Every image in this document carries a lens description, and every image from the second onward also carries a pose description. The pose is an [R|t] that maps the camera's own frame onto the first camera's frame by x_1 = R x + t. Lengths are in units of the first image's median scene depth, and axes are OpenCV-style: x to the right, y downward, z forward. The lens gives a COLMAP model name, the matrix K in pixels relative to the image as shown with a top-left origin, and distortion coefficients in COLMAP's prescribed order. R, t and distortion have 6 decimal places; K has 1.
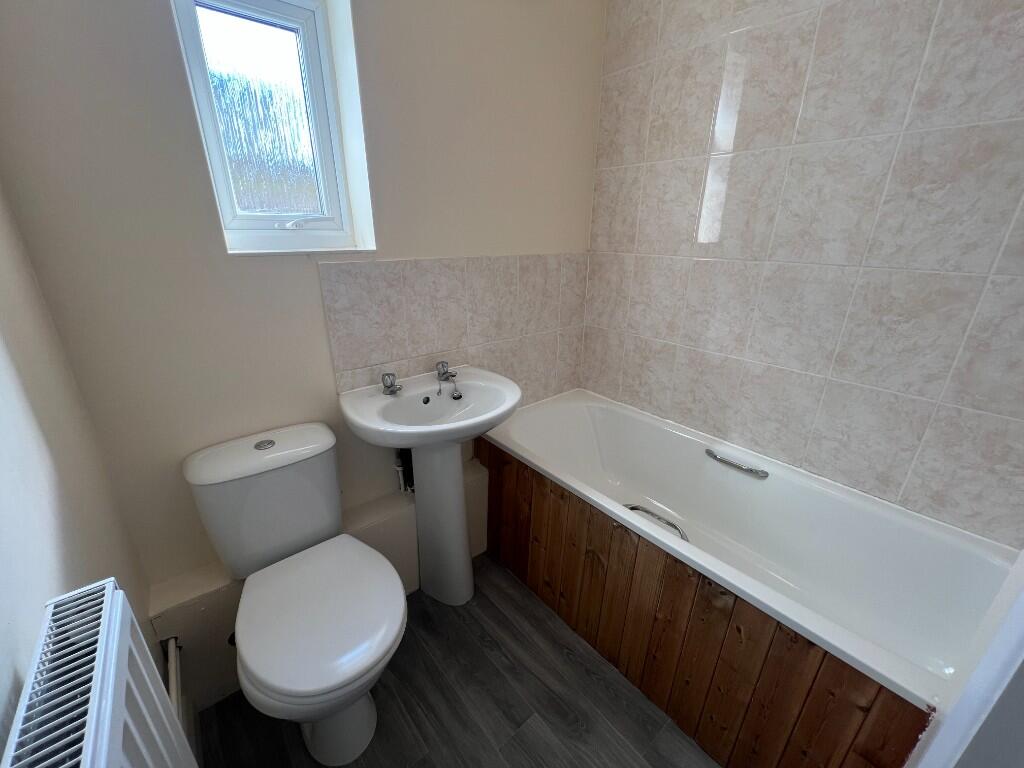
lens RADIAL K [[412.3, 0, 512.6], [0, 412.3, 384.7], [0, 0, 1]] dist [0.001862, -0.000258]
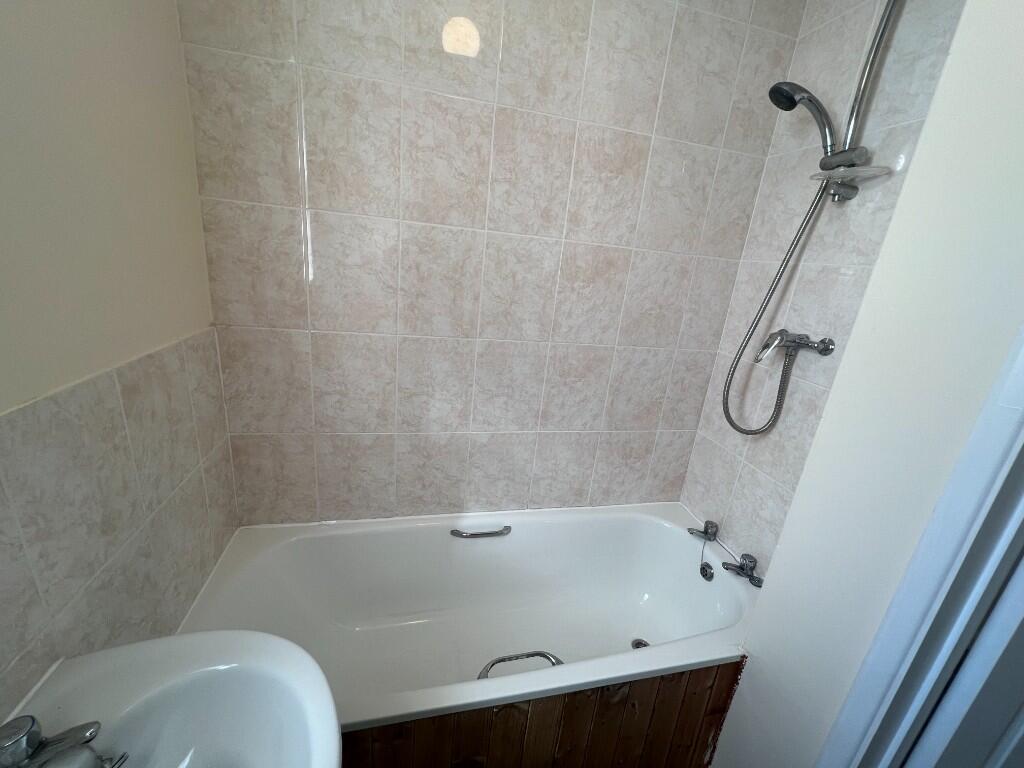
lens RADIAL K [[412.3, 0, 511.9], [0, 412.3, 385.8], [0, 0, 1]] dist [0.001862, -0.000258]
pose [[0.446370, -0.236548, 0.863017, -0.231475], [0.226724, 0.962856, 0.146647, -0.312141], [-0.865650, 0.130208, 0.483421, 0.455853]]
